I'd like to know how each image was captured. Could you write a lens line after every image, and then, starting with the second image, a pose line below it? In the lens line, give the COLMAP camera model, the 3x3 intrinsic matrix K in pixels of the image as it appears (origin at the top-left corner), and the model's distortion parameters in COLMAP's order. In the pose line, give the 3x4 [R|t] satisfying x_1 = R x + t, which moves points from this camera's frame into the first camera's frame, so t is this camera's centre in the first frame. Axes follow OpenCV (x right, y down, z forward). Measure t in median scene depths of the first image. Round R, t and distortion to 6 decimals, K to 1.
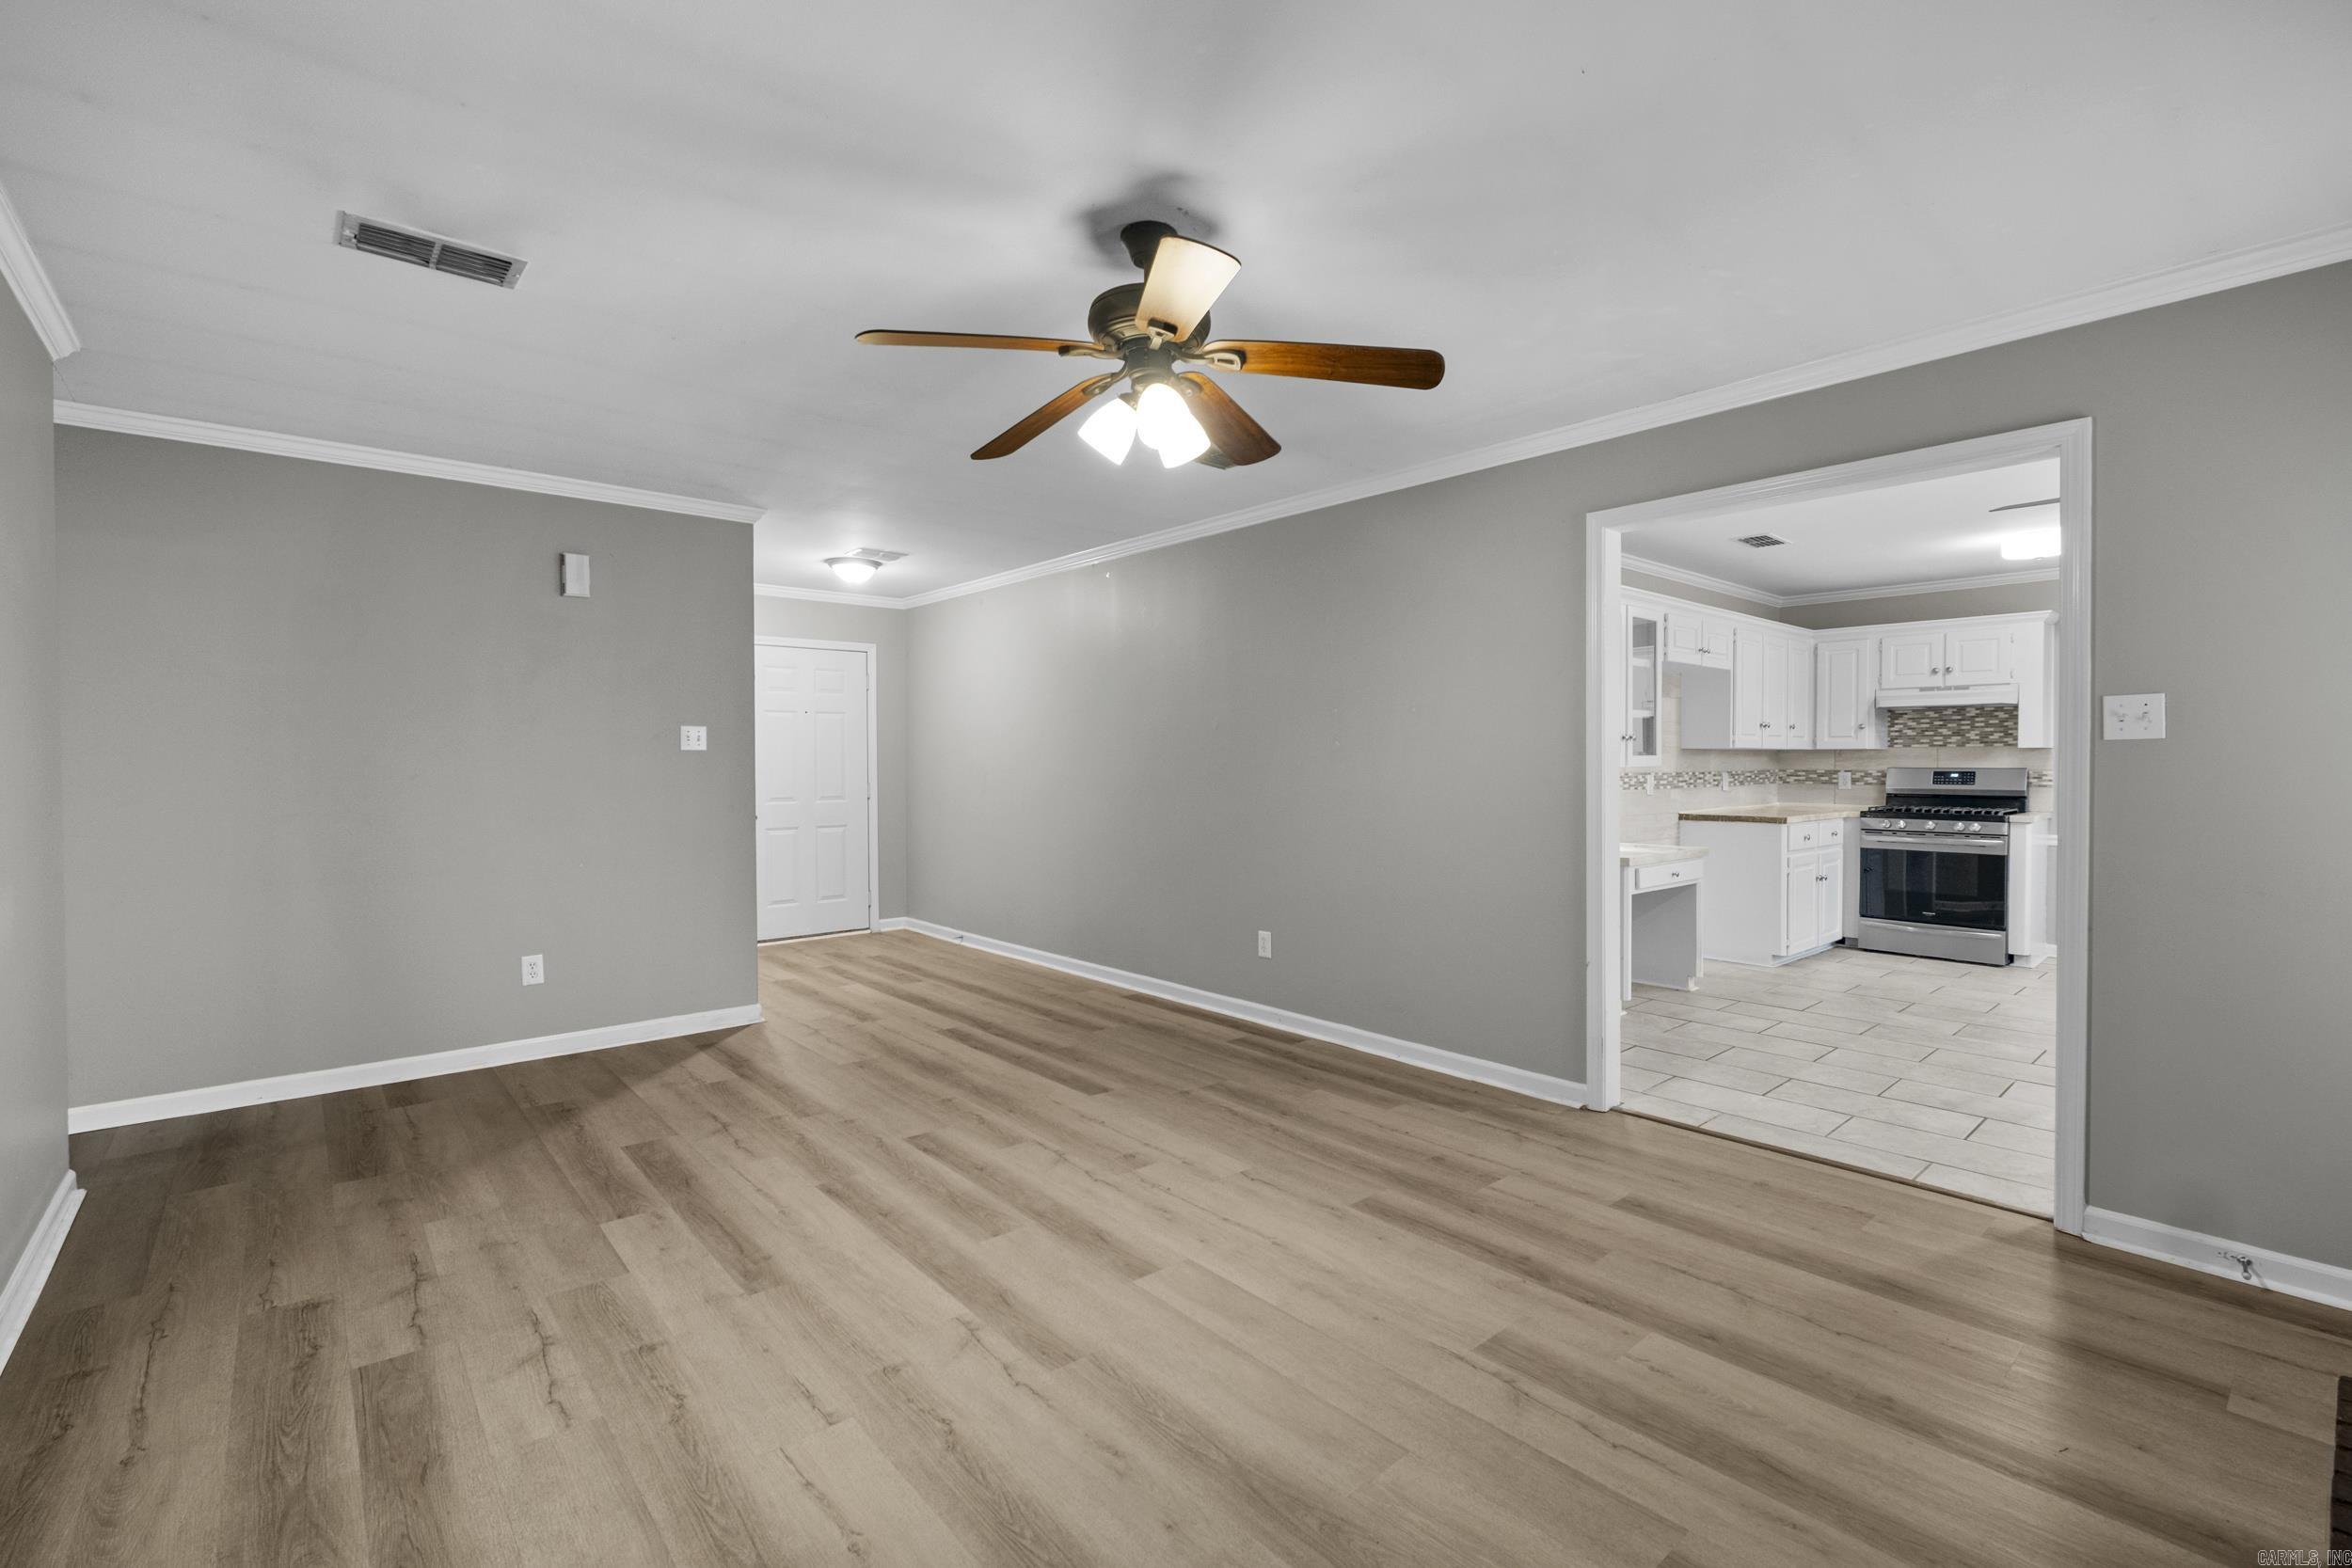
lens RADIAL K [[1032.6, 0, 1166.9], [0, 1032.6, 780.0], [0, 0, 1]] dist [-0.005891, -0.000037]
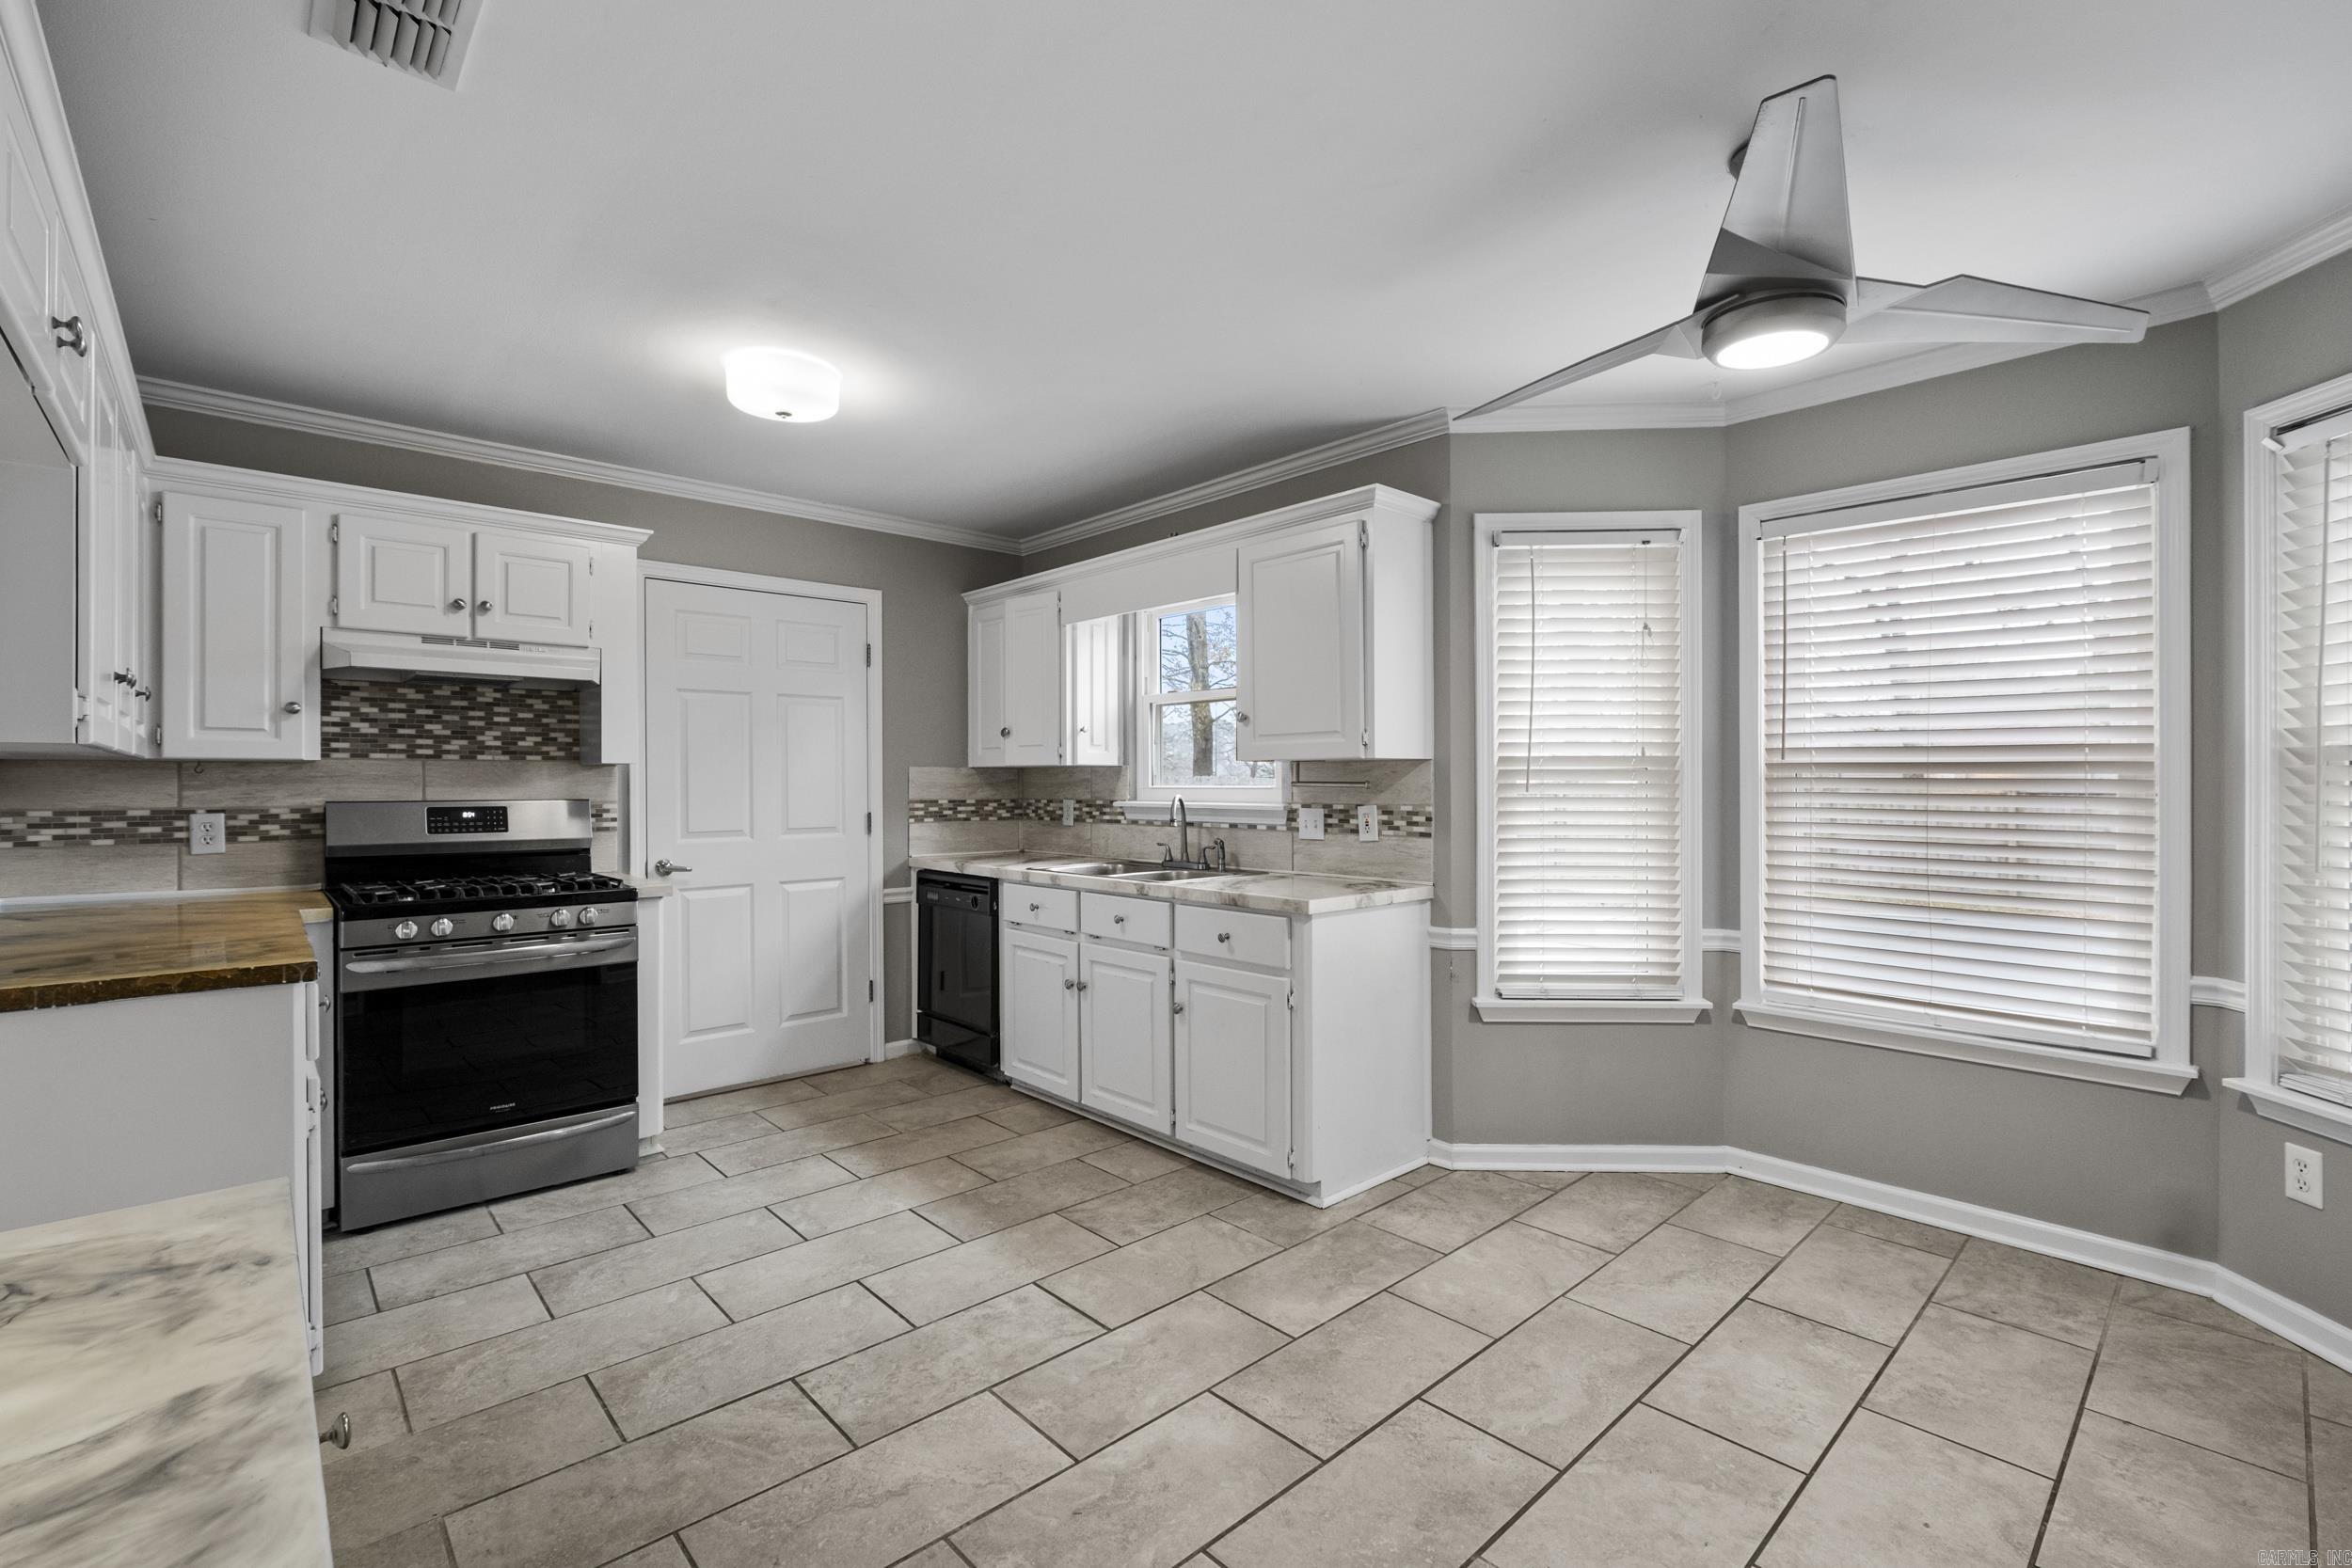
lens RADIAL K [[1032.6, 0, 1160.7], [0, 1032.6, 782.5], [0, 0, 1]] dist [-0.005891, -0.000037]
pose [[-0.020297, 0.001858, 0.999792, 0.455968], [0.018633, 0.999825, -0.001479, -0.025531], [-0.999620, 0.018599, -0.020328, 1.249300]]
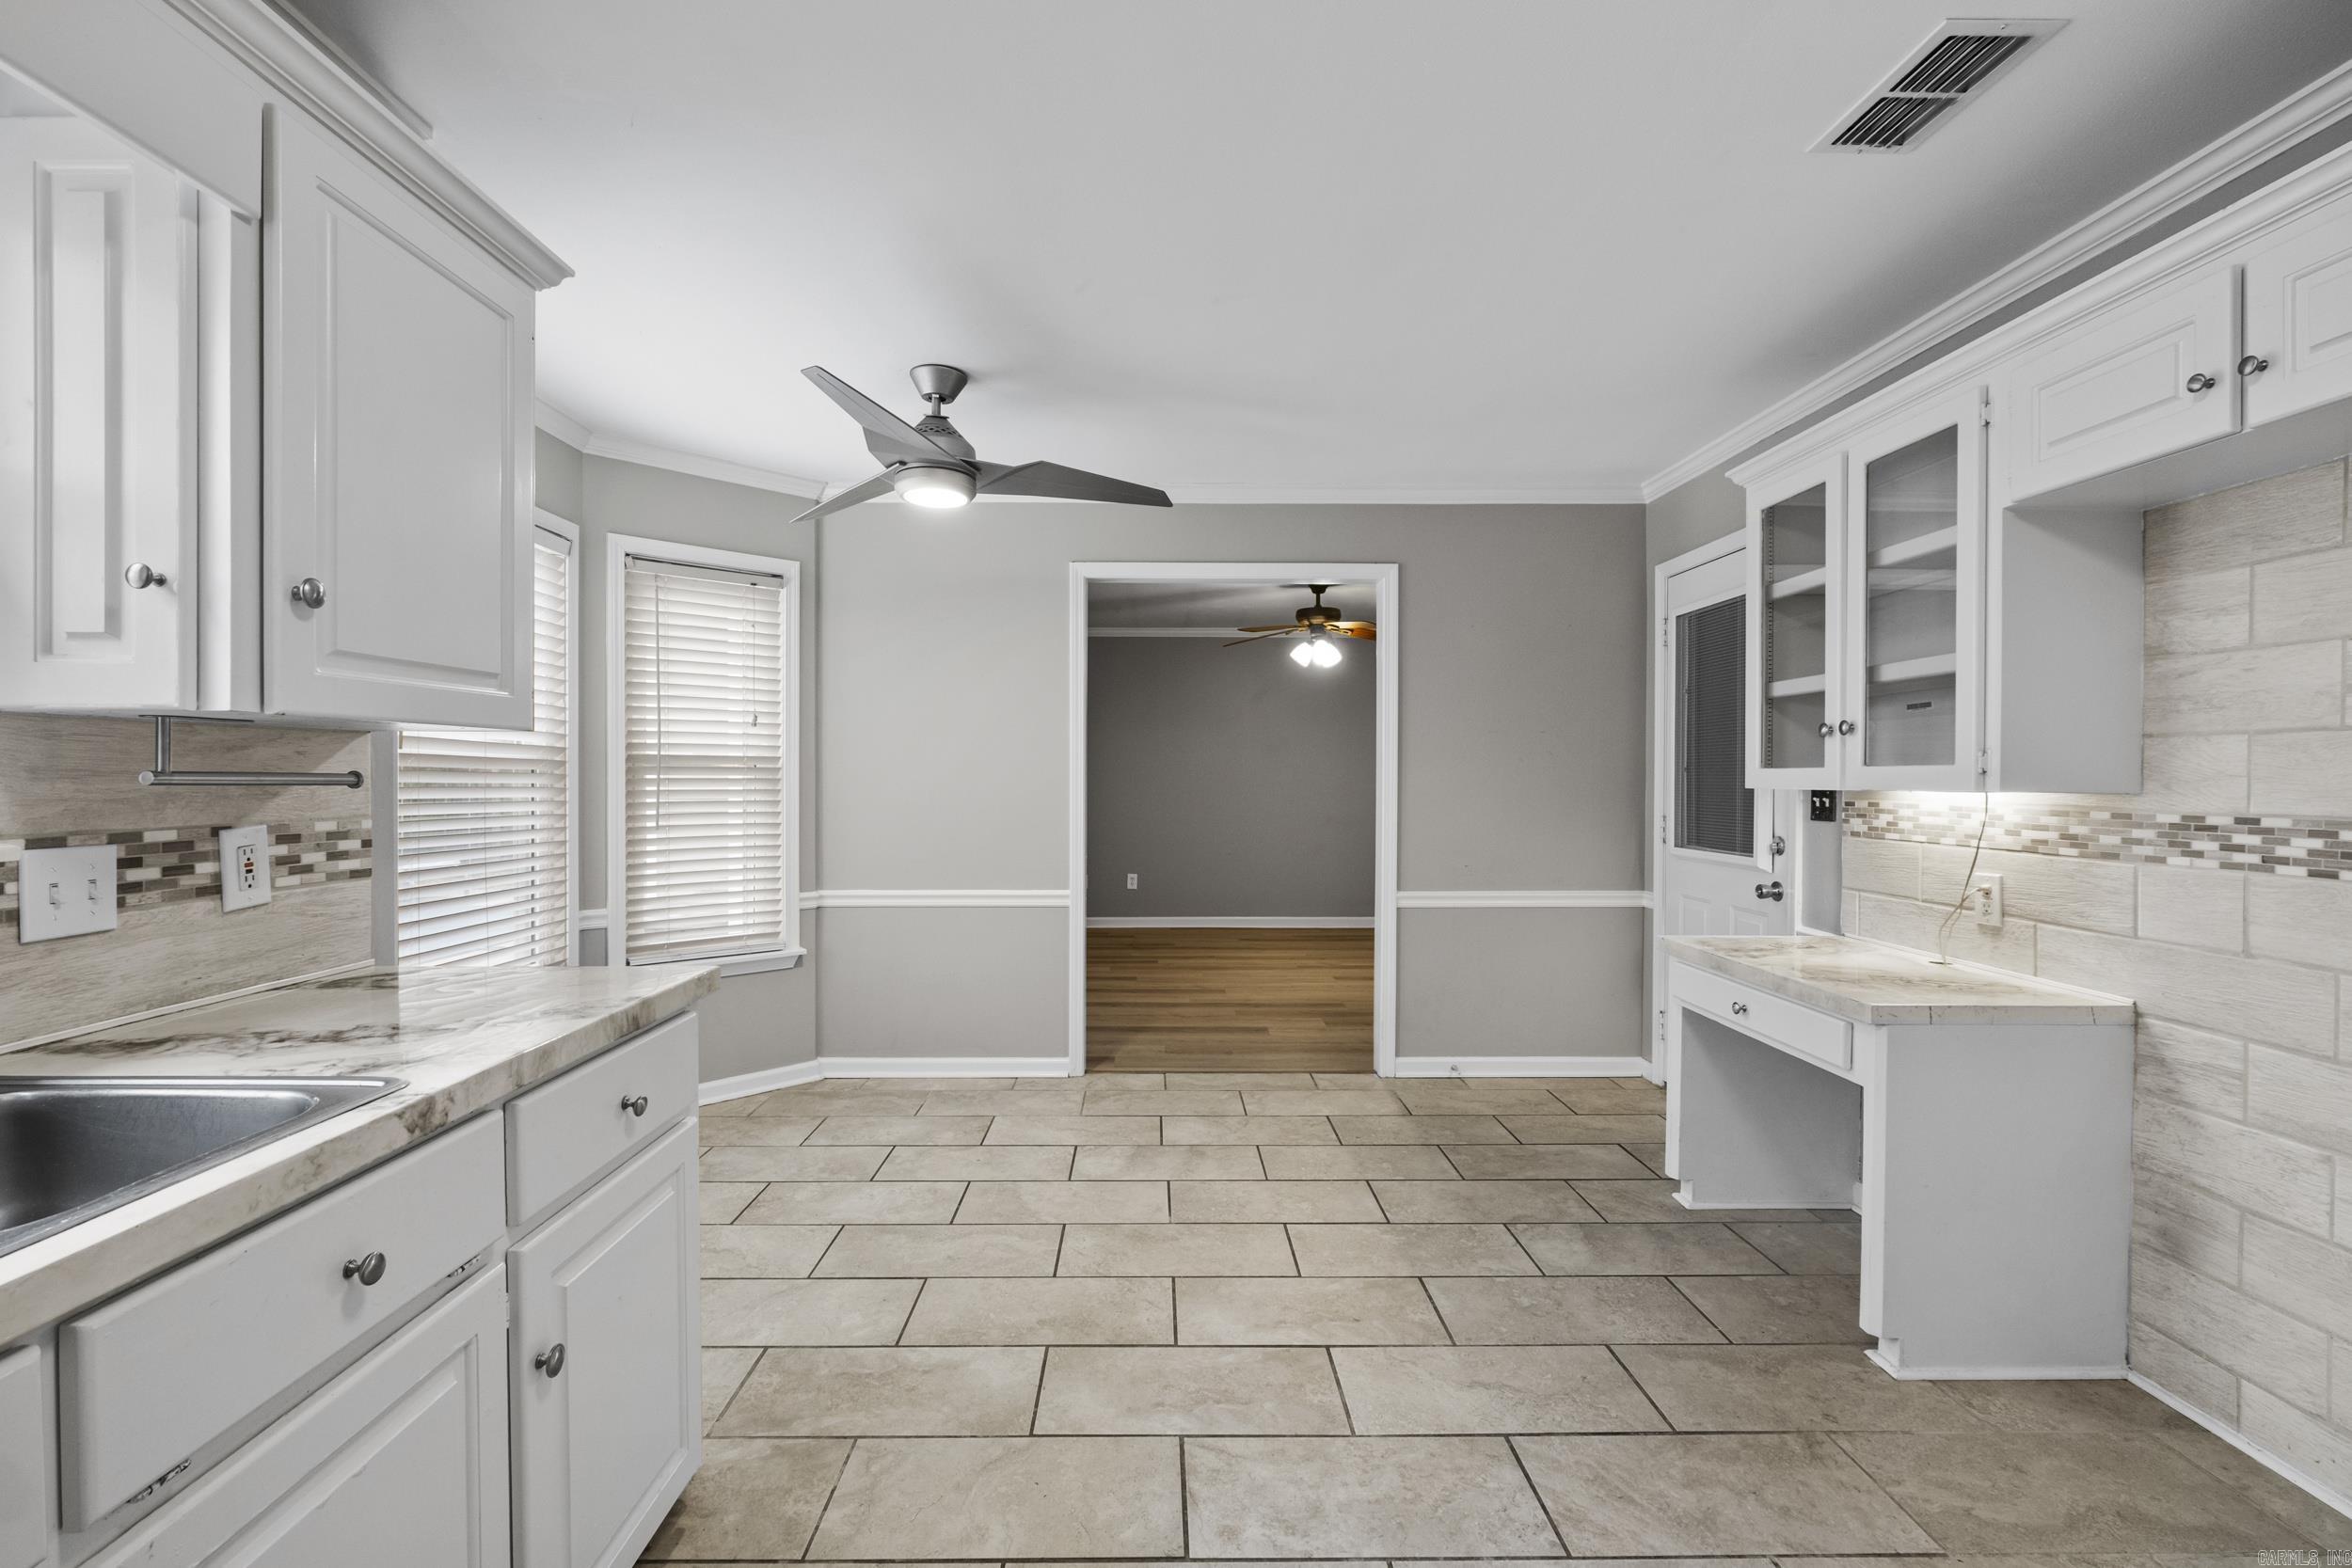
lens RADIAL K [[1032.6, 0, 1165.1], [0, 1032.6, 784.7], [0, 0, 1]] dist [-0.005891, -0.000037]
pose [[-0.646426, 0.007968, -0.762935, 1.520202], [-0.012507, 0.999700, 0.021039, -0.033011], [0.762874, 0.023142, -0.646133, 1.607481]]
